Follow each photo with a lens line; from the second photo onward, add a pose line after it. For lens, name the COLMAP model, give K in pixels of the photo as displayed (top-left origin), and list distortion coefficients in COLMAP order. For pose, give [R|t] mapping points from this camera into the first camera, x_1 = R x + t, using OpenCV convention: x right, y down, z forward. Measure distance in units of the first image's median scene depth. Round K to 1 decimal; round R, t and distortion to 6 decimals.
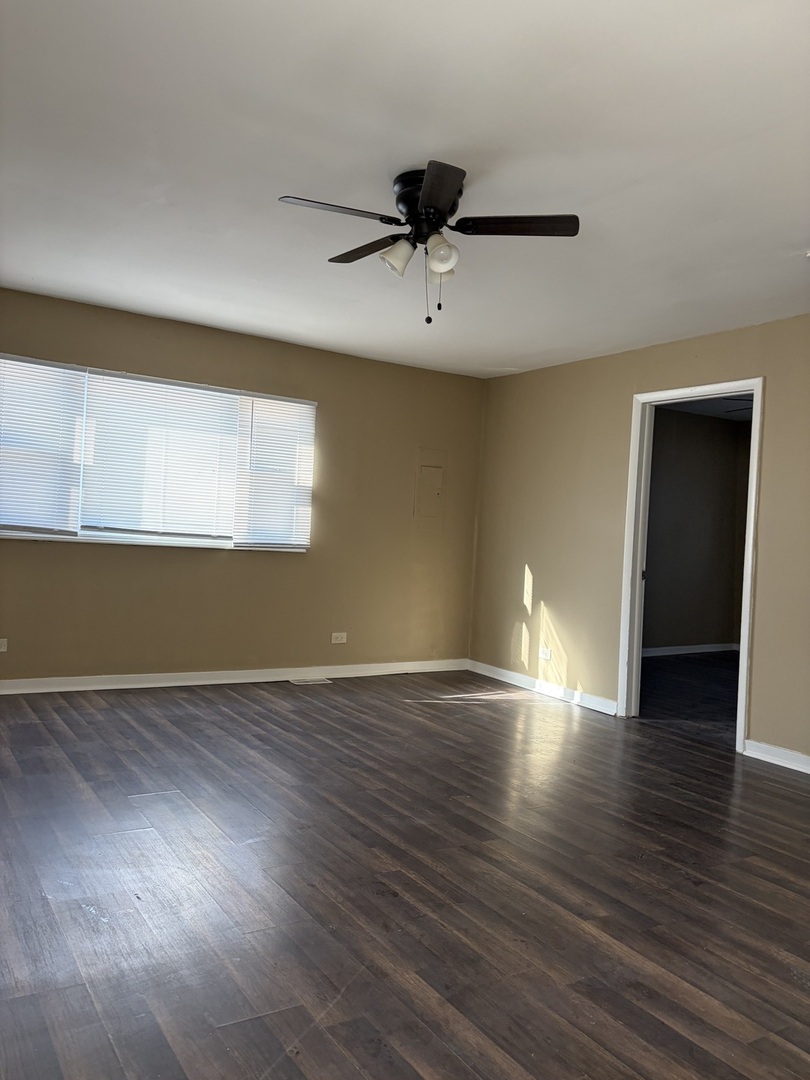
lens RADIAL K [[806.1, 0, 413.7], [0, 806.1, 538.9], [0, 0, 1]] dist [0.054314, -0.060649]
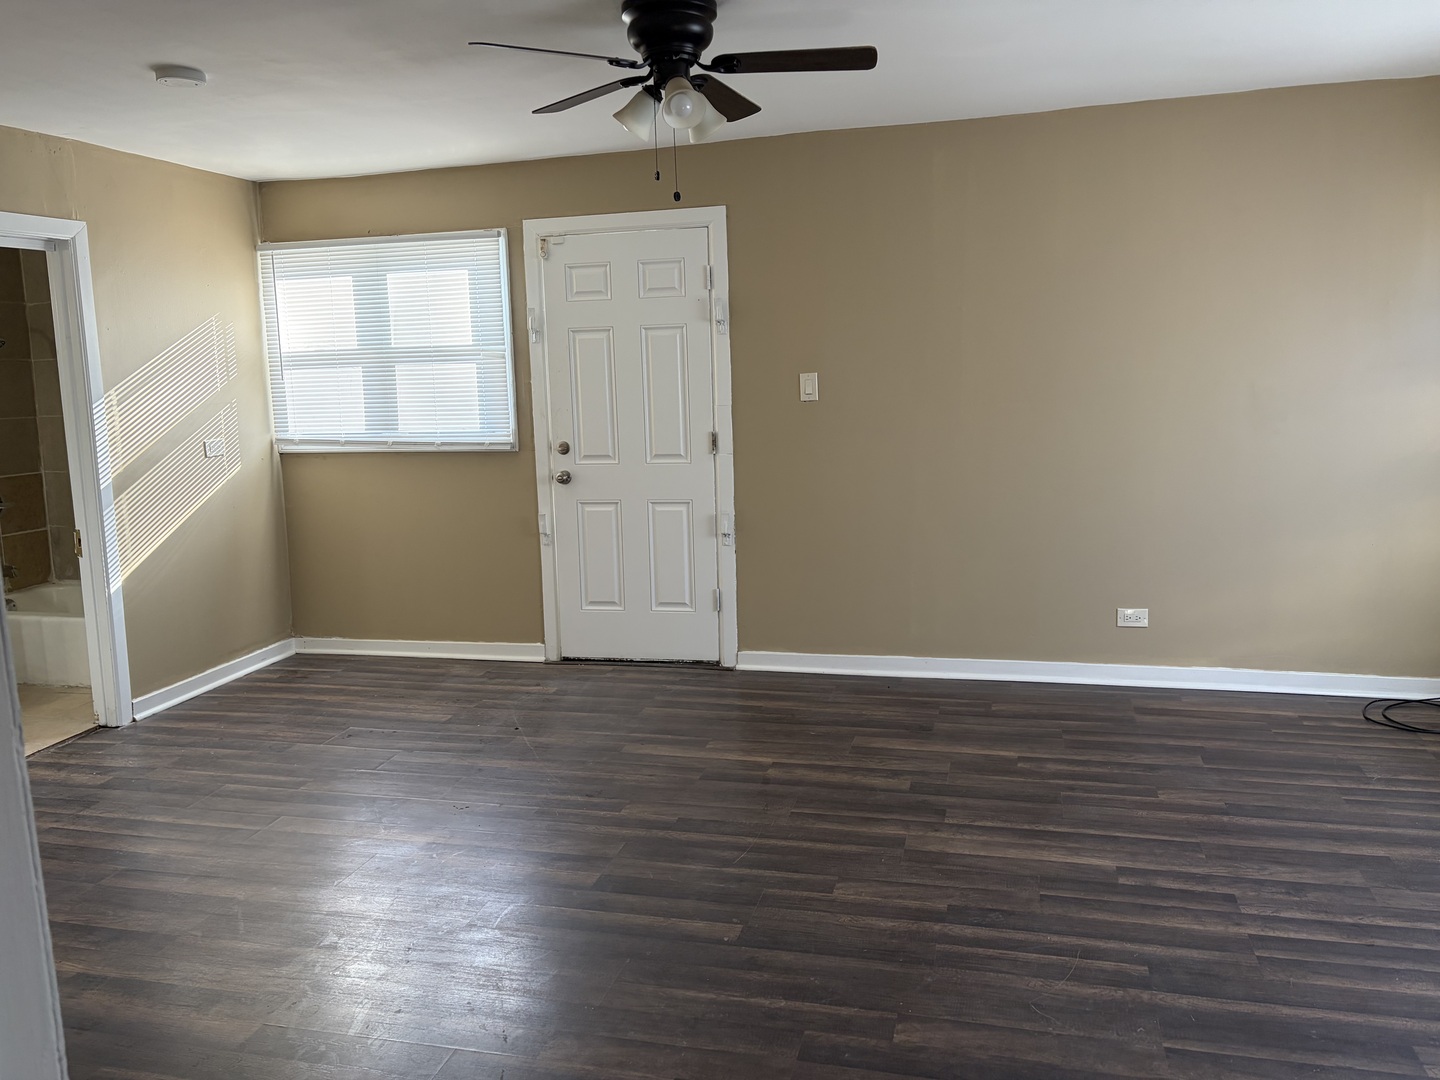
lens RADIAL K [[1074.8, 0, 719.1], [0, 1074.8, 532.3], [0, 0, 1]] dist [0.054314, -0.060649]
pose [[-0.743815, 0.063850, -0.665329, 0.566881], [-0.009633, 0.994299, 0.106190, -0.059618], [0.668316, 0.085394, -0.738960, 1.526266]]
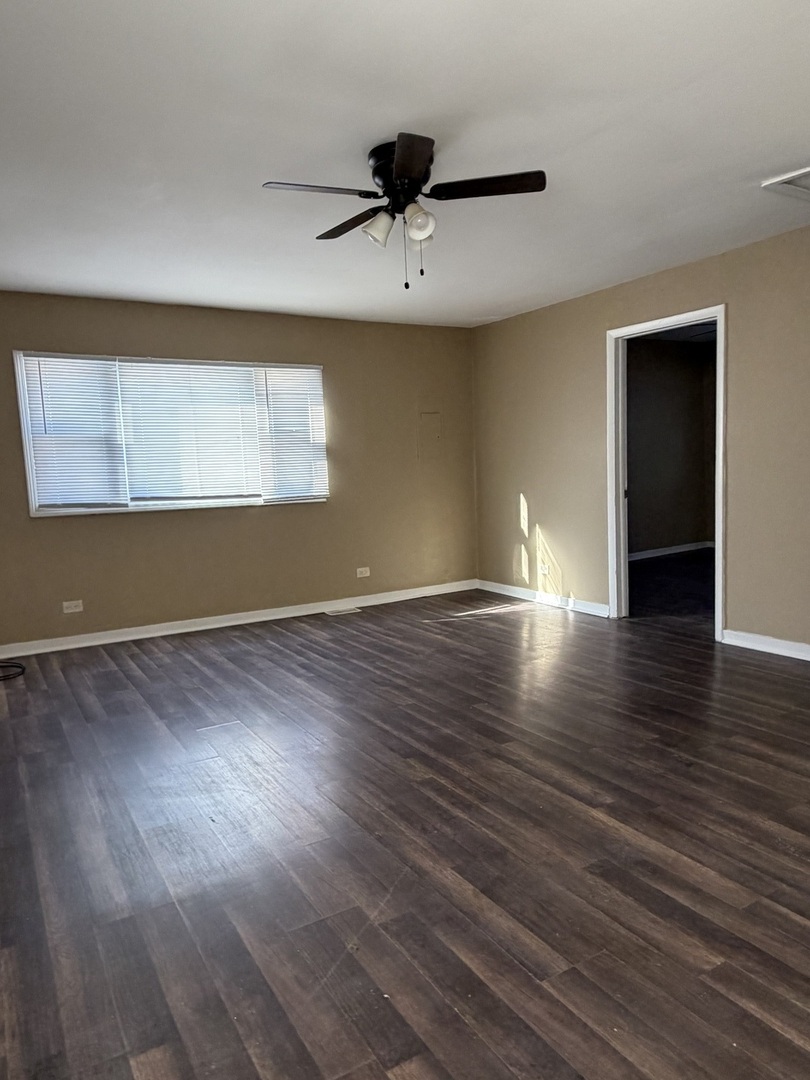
lens RADIAL K [[694.7, 0, 406.0], [0, 694.7, 547.6], [0, 0, 1]] dist [0.010259, -0.007061]
pose [[0.995246, -0.091447, -0.033495, 0.007080], [0.094588, 0.989539, 0.108927, -0.022911], [0.023184, -0.111577, 0.993485, 0.032509]]
